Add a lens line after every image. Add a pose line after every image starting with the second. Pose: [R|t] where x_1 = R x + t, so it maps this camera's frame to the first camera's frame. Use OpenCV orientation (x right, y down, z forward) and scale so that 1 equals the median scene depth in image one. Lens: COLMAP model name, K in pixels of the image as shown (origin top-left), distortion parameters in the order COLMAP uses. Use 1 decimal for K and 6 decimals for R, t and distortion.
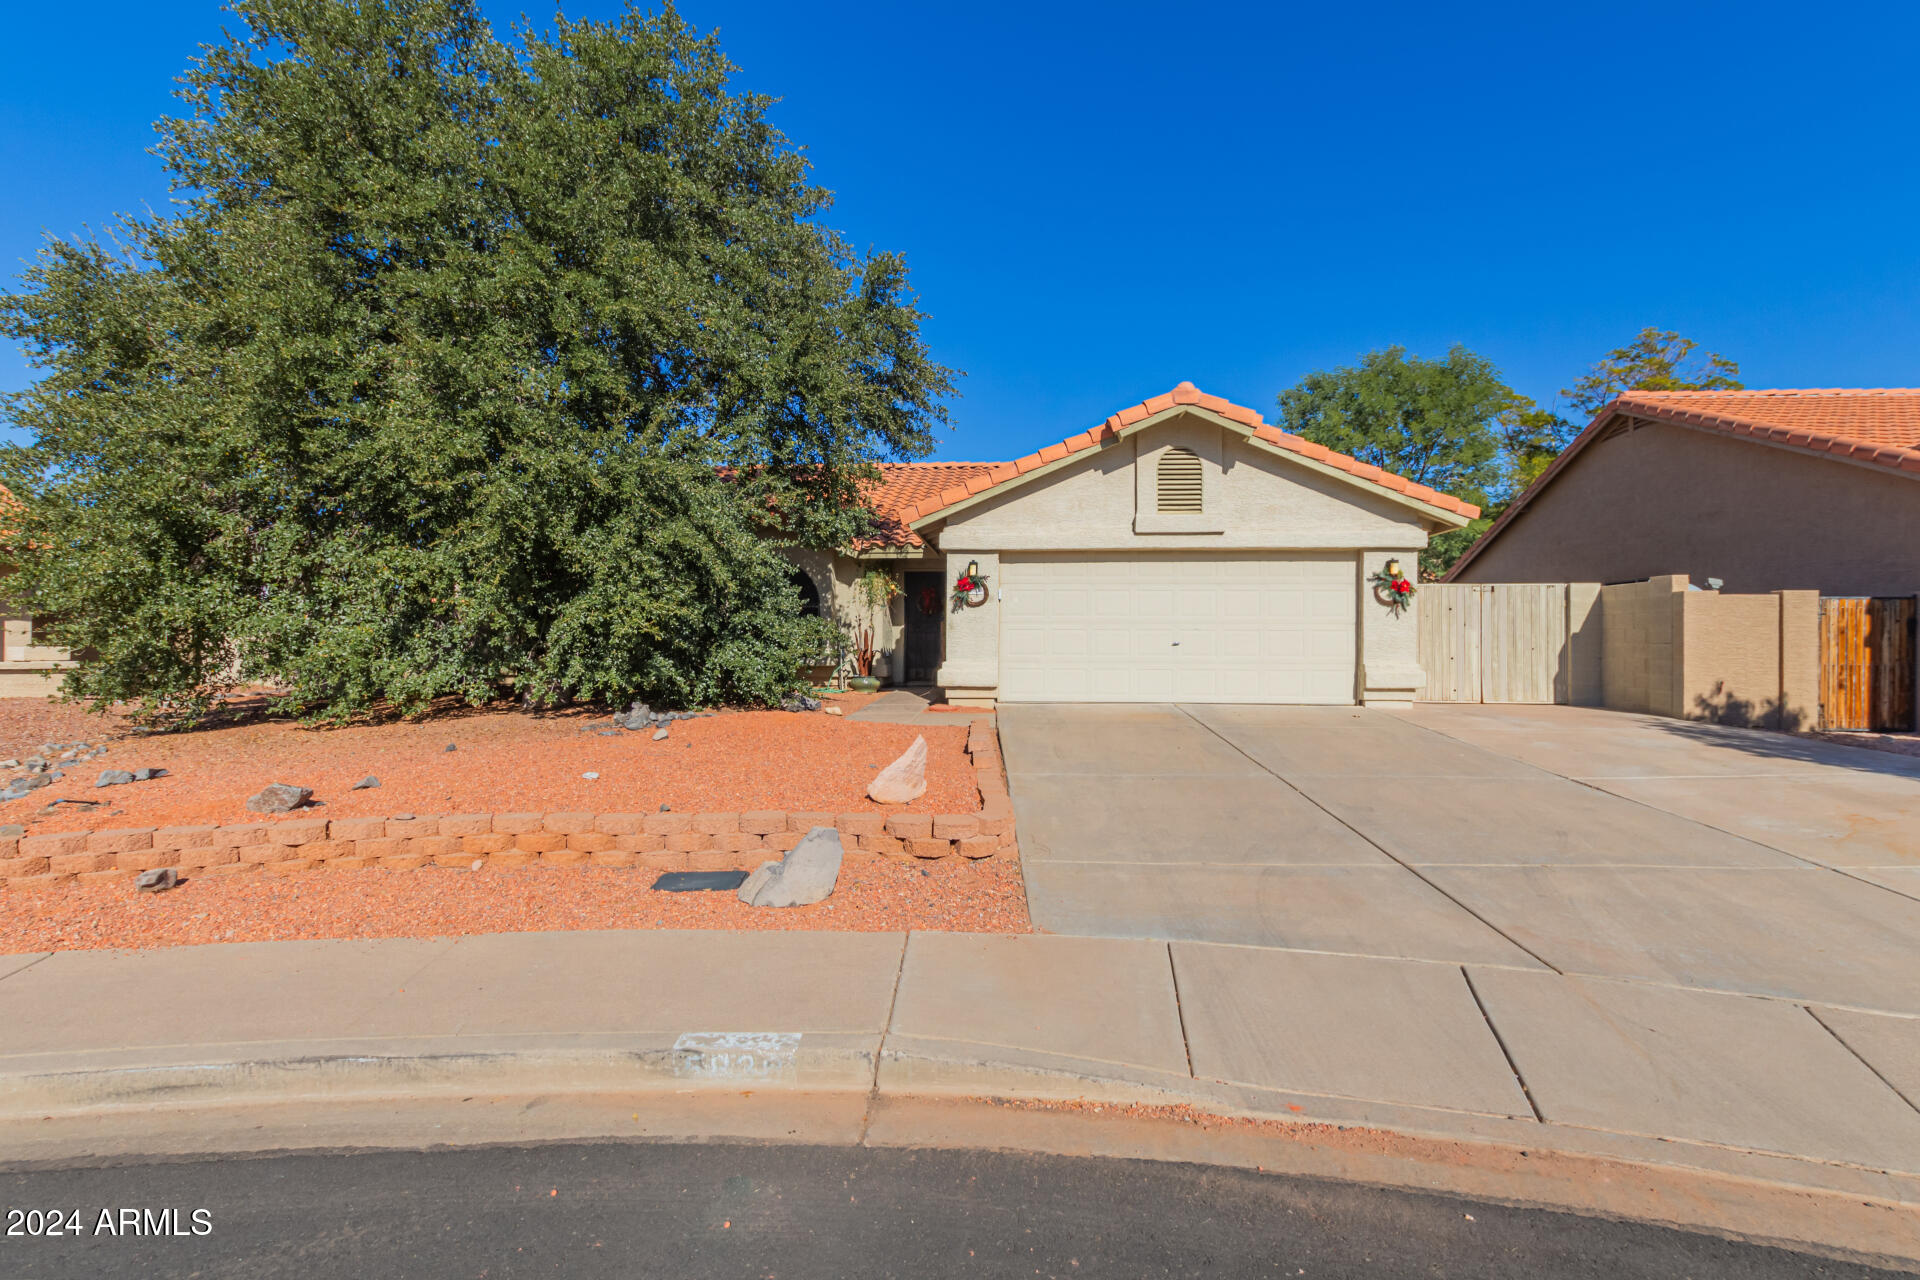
lens RADIAL K [[876.0, 0, 960.0], [0, 876.0, 640.0], [0, 0, 1]] dist [-0.003744, -0.000895]
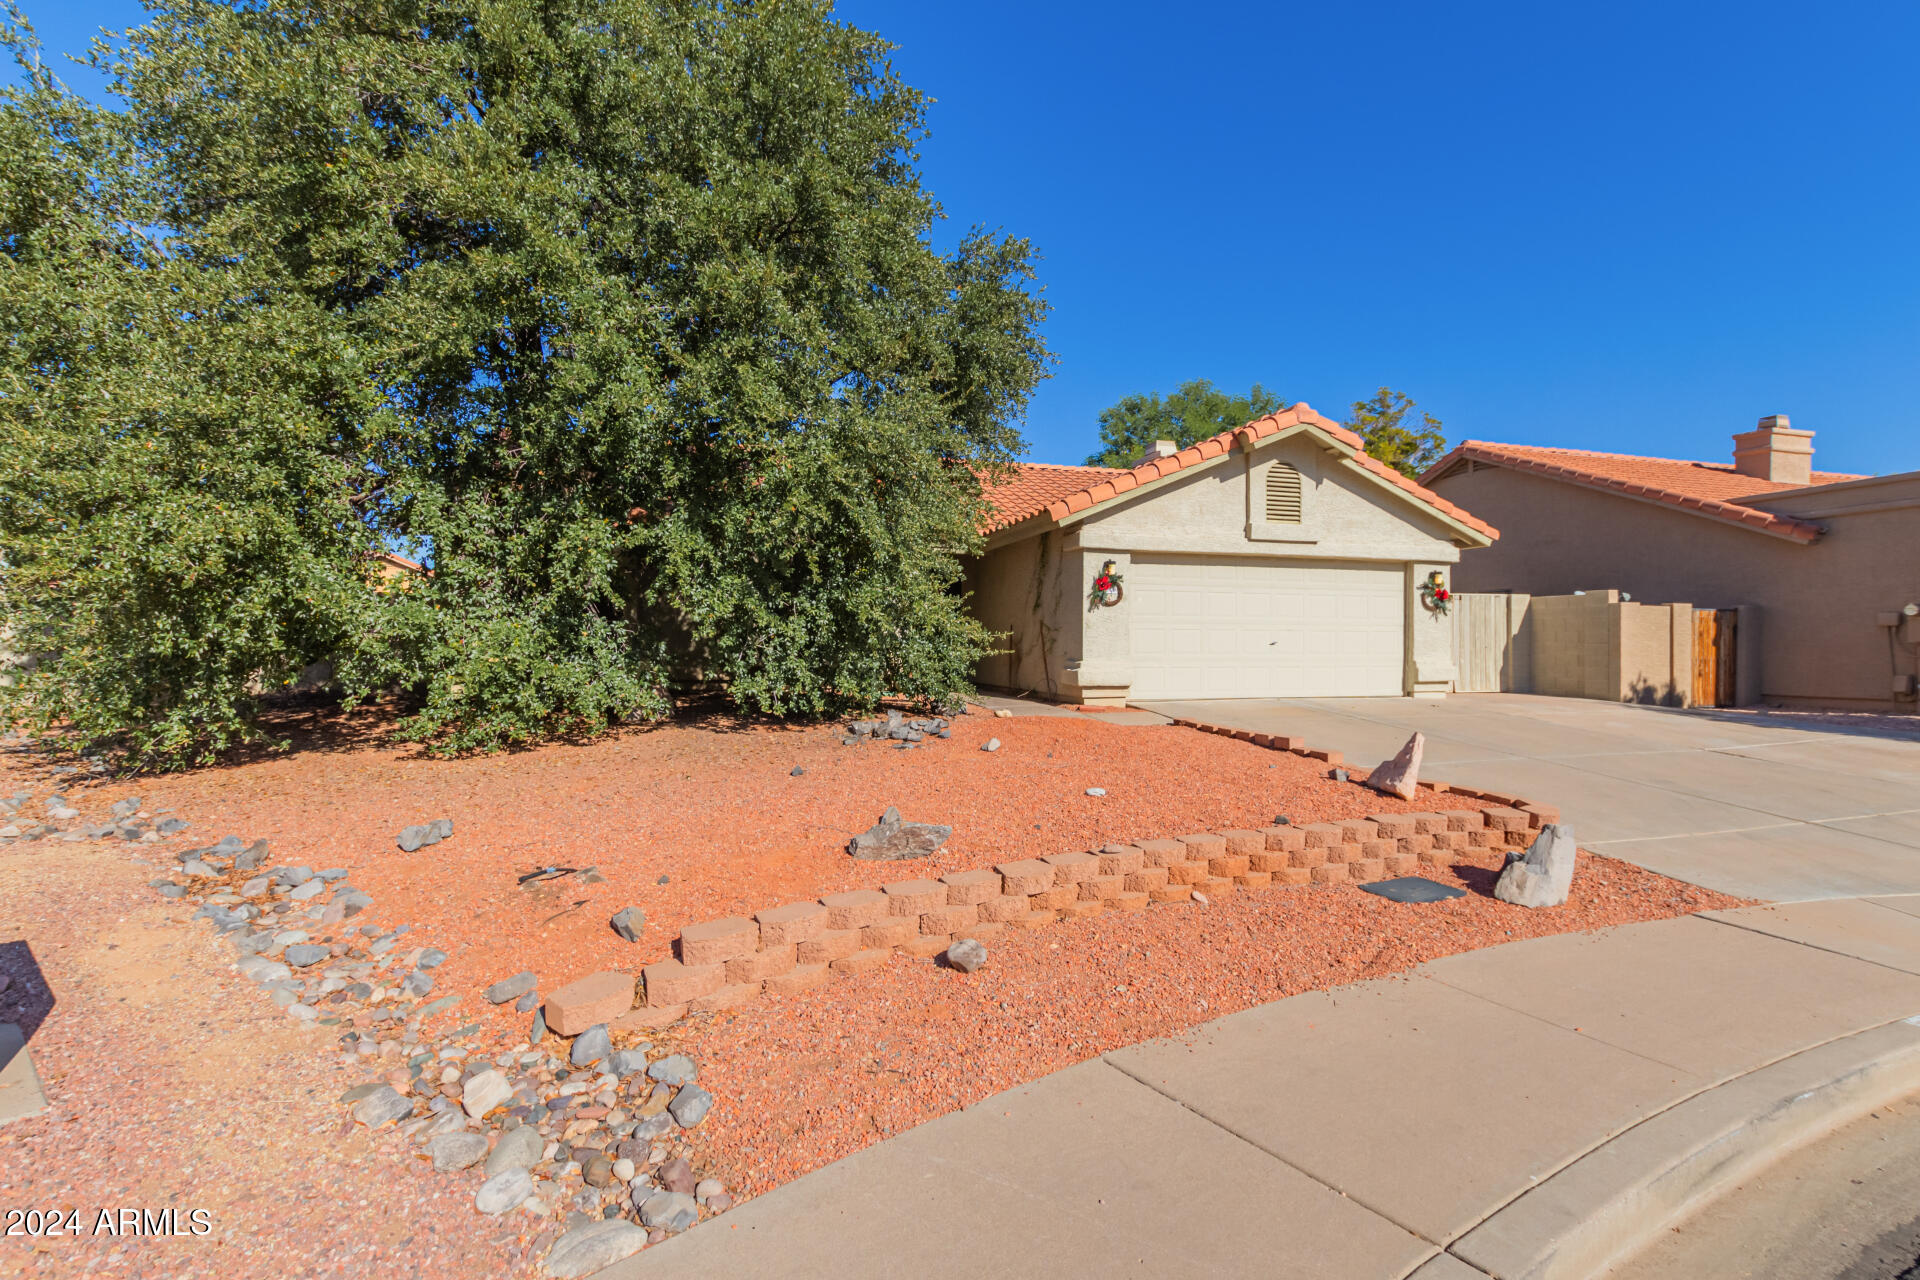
lens RADIAL K [[883.7, 0, 960.1], [0, 883.7, 644.2], [0, 0, 1]] dist [0.004968, -0.000019]
pose [[0.931006, -0.000249, 0.365004, -0.526985], [-0.002803, 0.999965, 0.007830, -0.001850], [-0.364993, -0.008313, 0.930973, 0.125559]]
